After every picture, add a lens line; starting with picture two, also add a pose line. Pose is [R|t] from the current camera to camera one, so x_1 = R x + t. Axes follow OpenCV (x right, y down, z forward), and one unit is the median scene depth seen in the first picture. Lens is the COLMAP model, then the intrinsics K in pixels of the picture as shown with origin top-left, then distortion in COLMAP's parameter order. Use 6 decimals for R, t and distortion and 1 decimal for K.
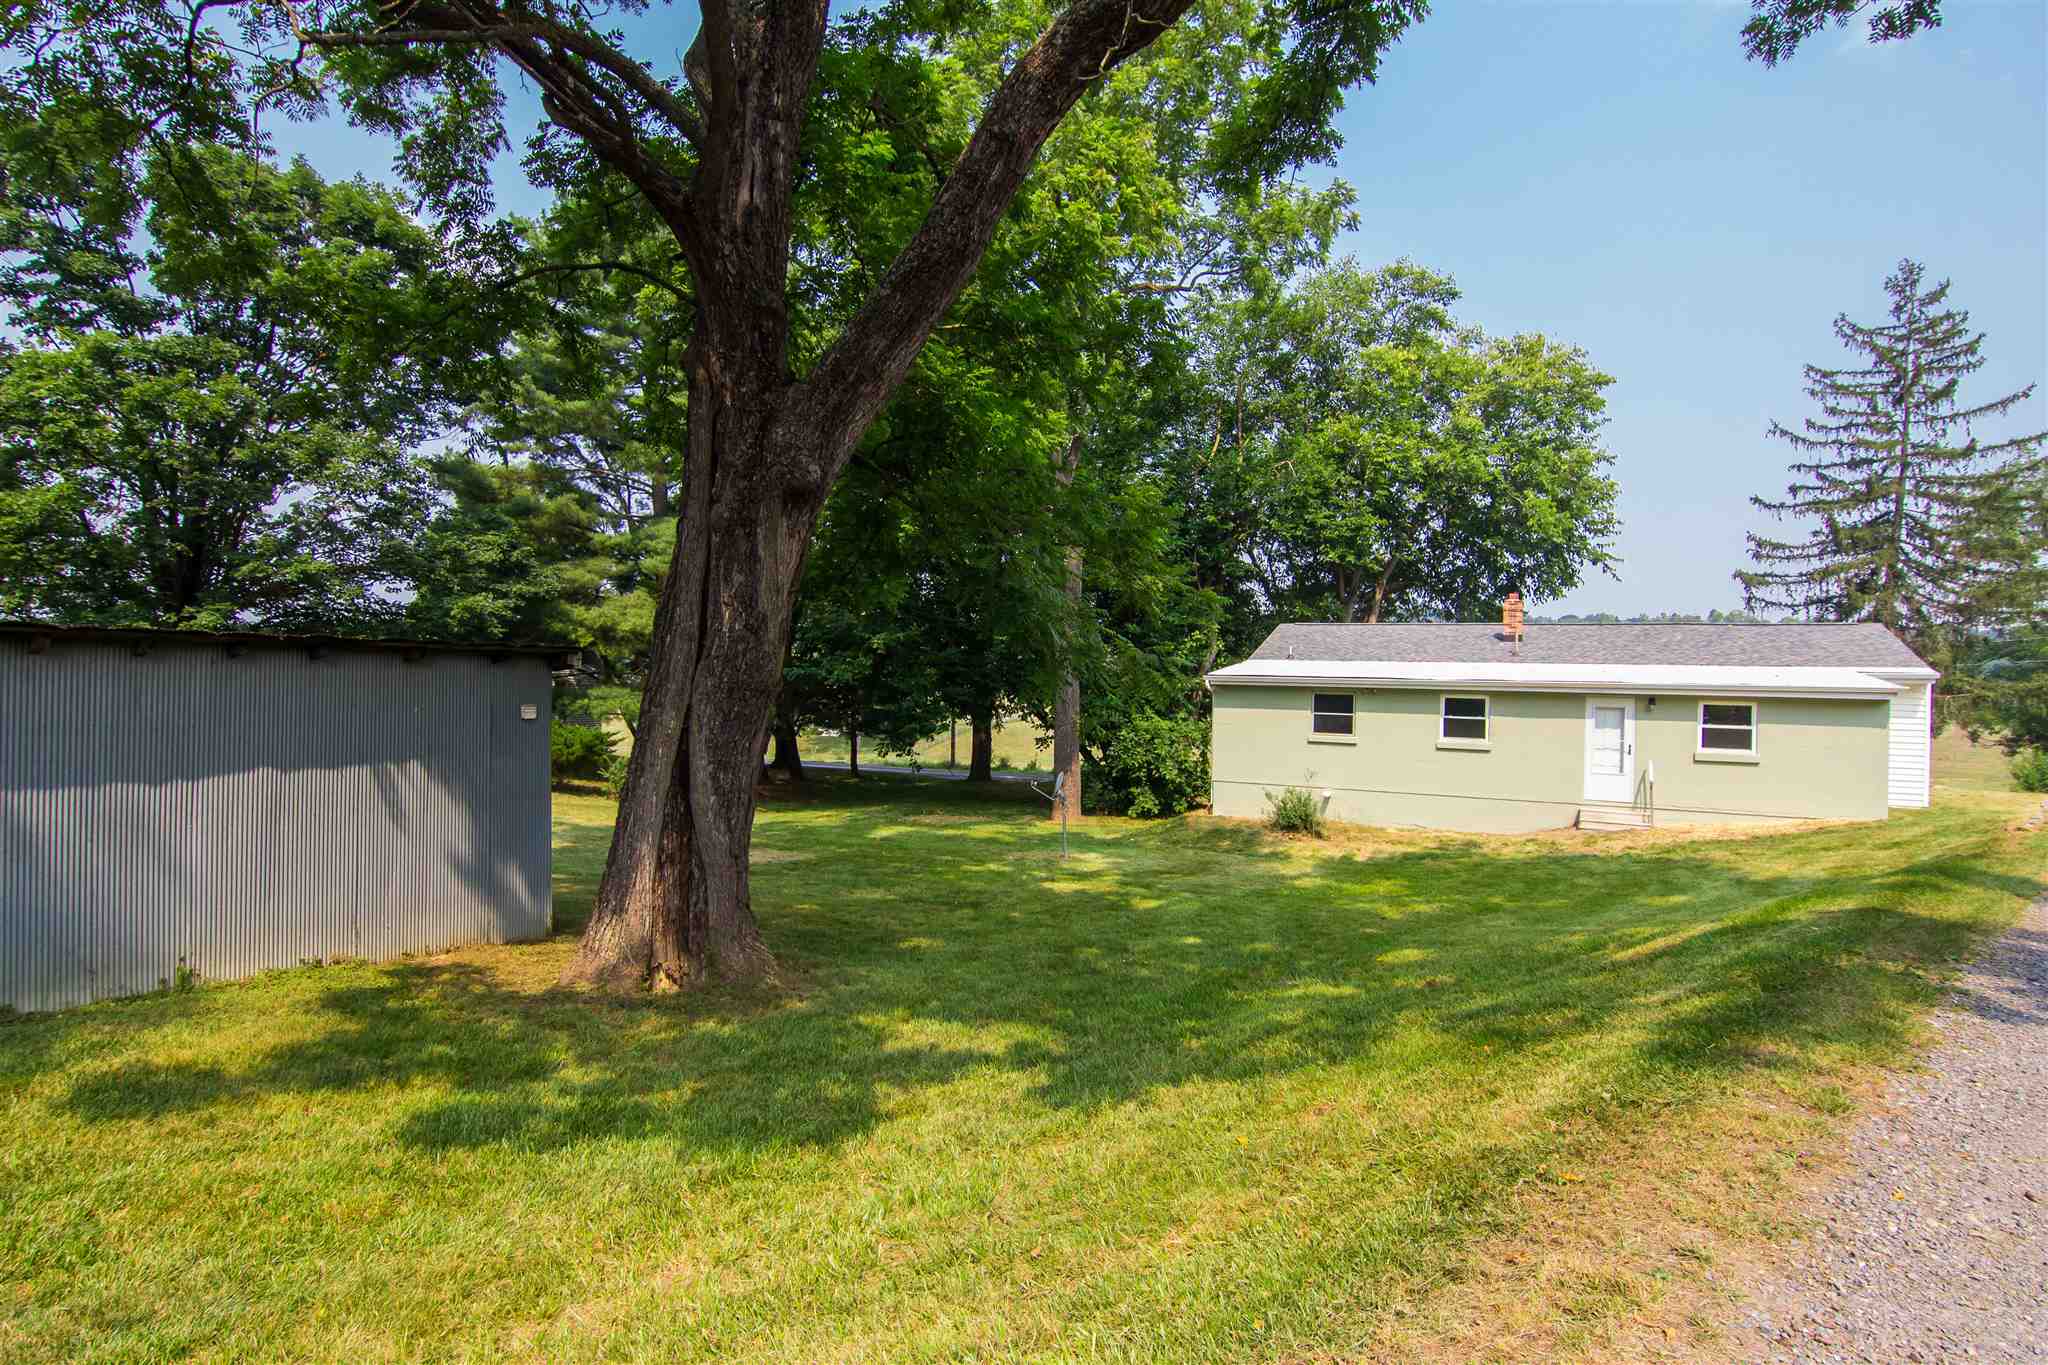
lens RADIAL K [[1003.1, 0, 1016.9], [0, 1003.1, 678.8], [0, 0, 1]] dist [-0.000431, -0.007442]
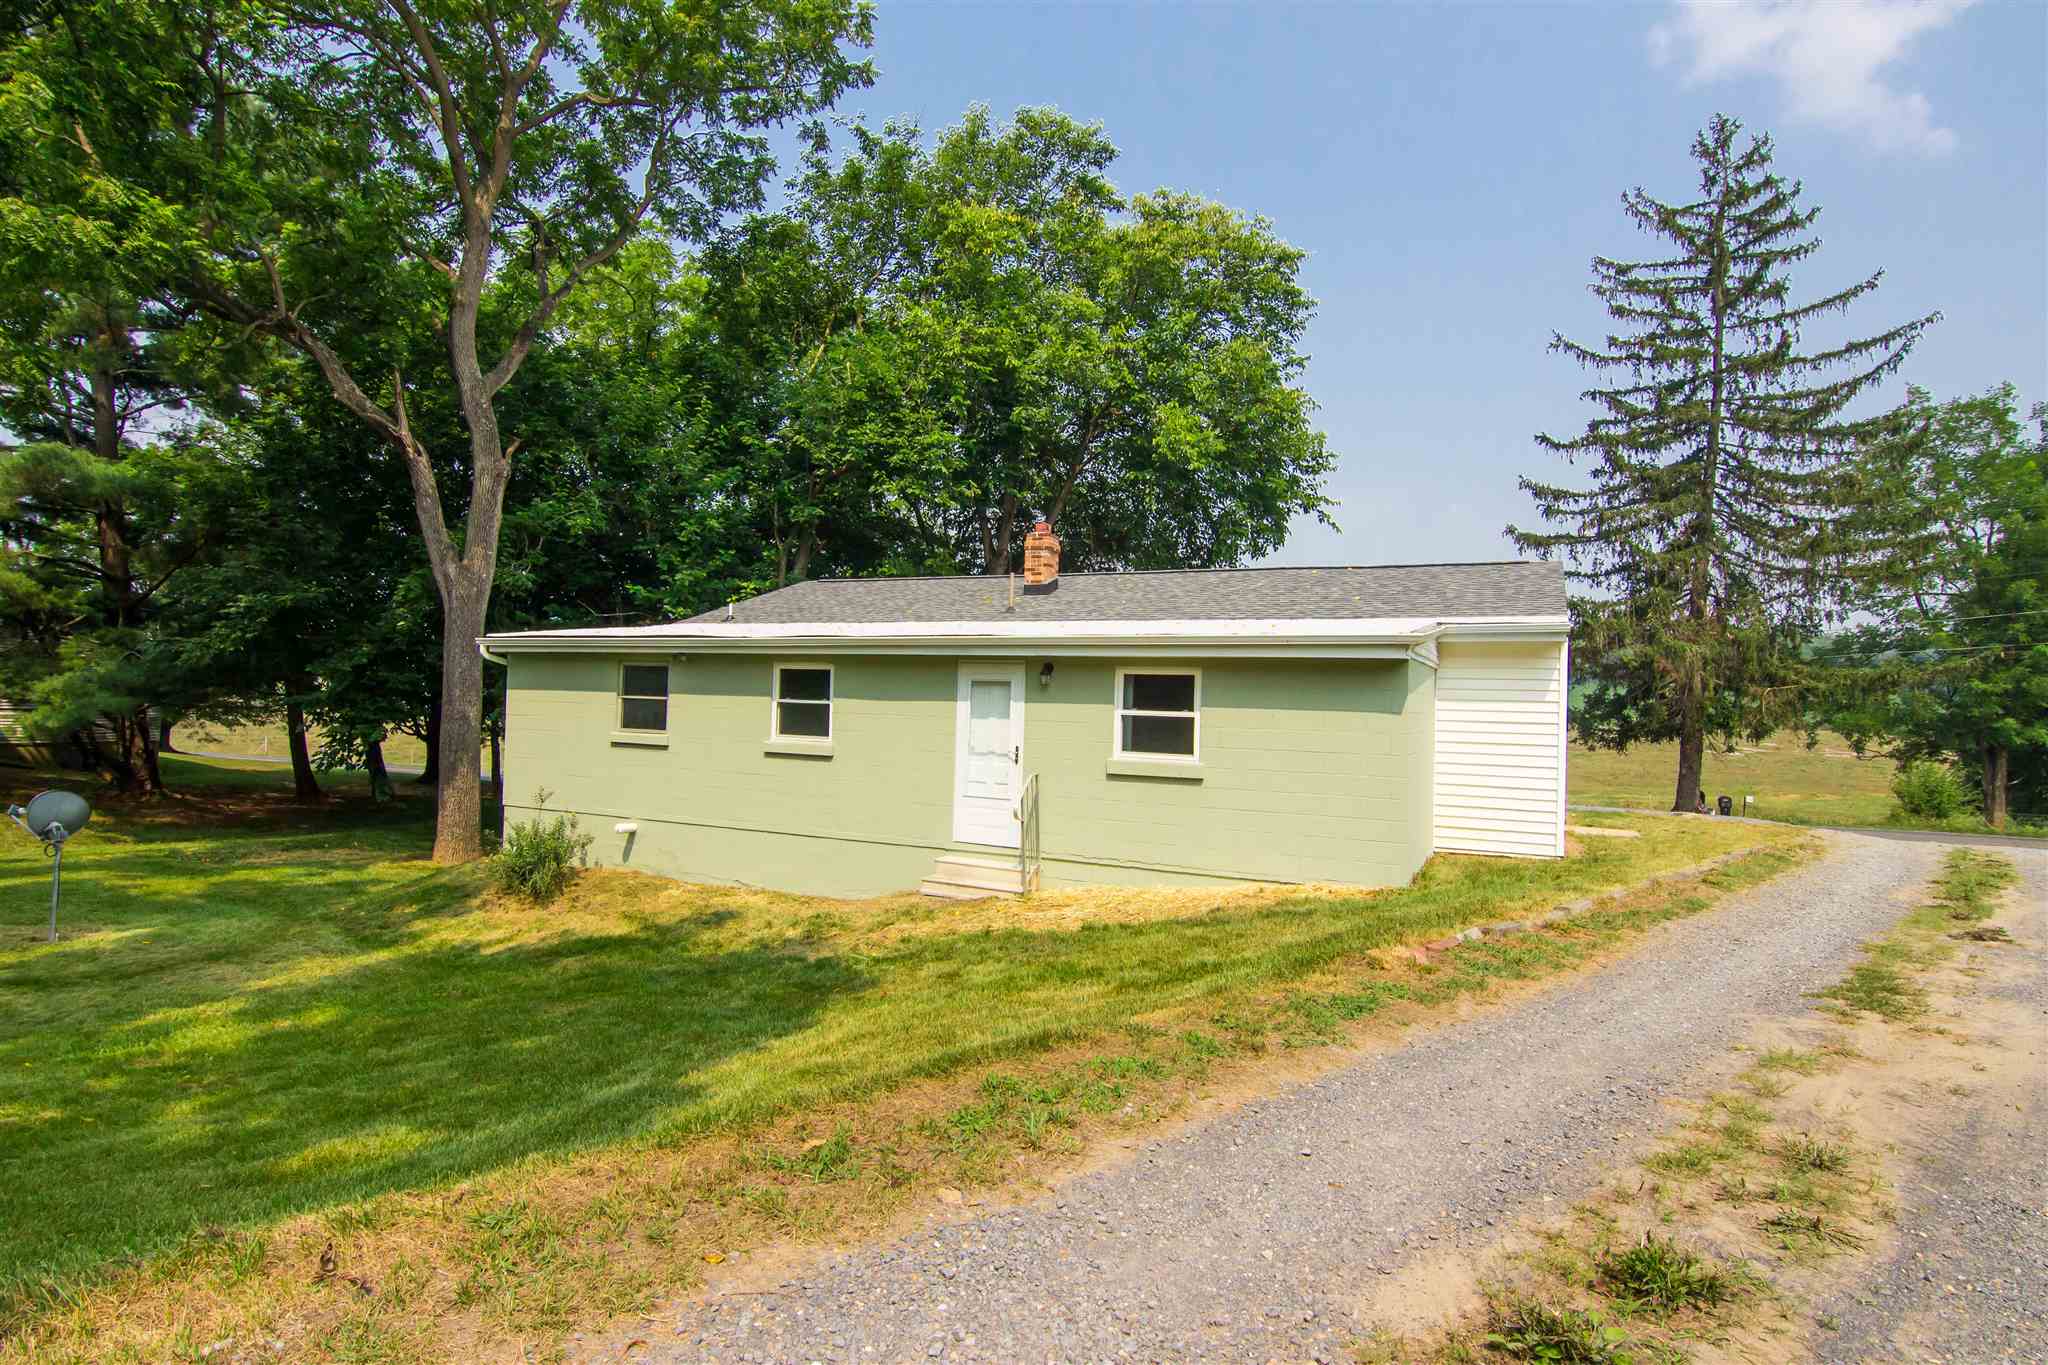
lens RADIAL K [[986.3, 0, 1009.0], [0, 986.3, 679.6], [0, 0, 1]] dist [0.000694, -0.012069]
pose [[0.999993, 0.003602, -0.001346, 0.362663], [-0.003618, 0.999926, -0.011645, 0.020635], [0.001304, 0.011650, 0.999931, 0.263891]]
